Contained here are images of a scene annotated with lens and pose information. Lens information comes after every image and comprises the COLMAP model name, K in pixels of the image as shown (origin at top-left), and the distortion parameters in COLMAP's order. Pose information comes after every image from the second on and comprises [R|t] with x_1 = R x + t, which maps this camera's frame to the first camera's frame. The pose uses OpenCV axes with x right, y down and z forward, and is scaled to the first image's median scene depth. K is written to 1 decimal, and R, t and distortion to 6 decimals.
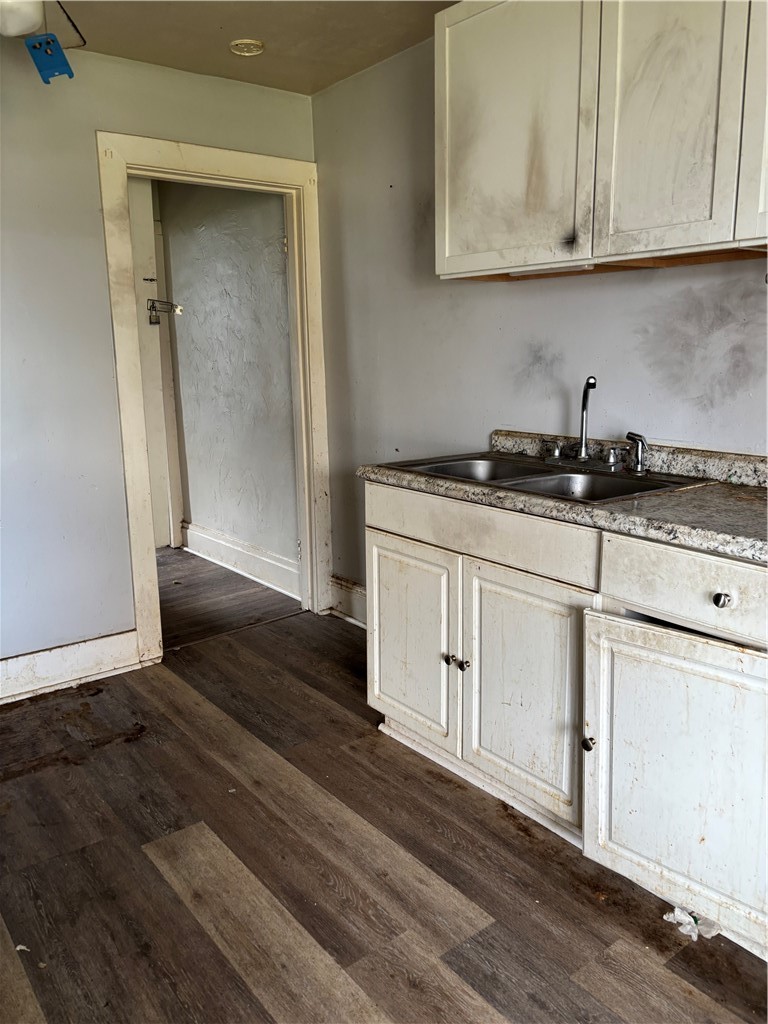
lens RADIAL K [[775.2, 0, 381.0], [0, 775.2, 500.8], [0, 0, 1]] dist [0.039634, -0.041469]
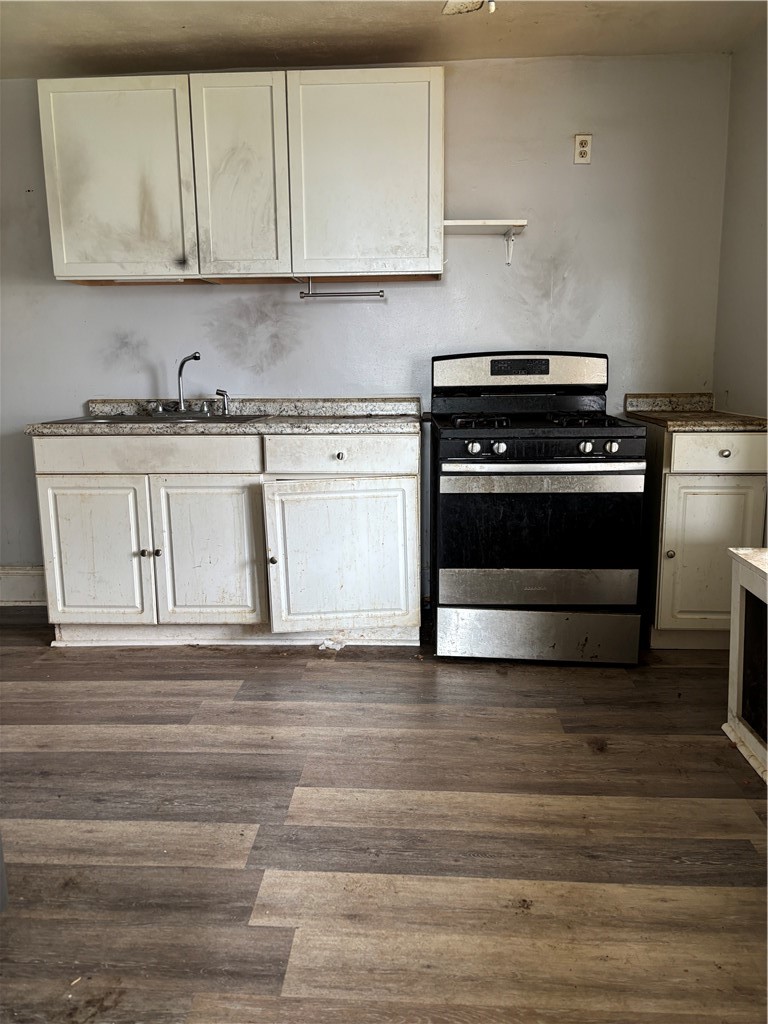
lens RADIAL K [[792.6, 0, 384.0], [0, 792.6, 512.0], [0, 0, 1]] dist [0.043401, -0.185137]
pose [[0.653359, -0.134618, 0.744983, -0.716291], [0.147661, 0.987824, 0.048998, 0.131462], [-0.742508, 0.077992, 0.665281, -0.289332]]
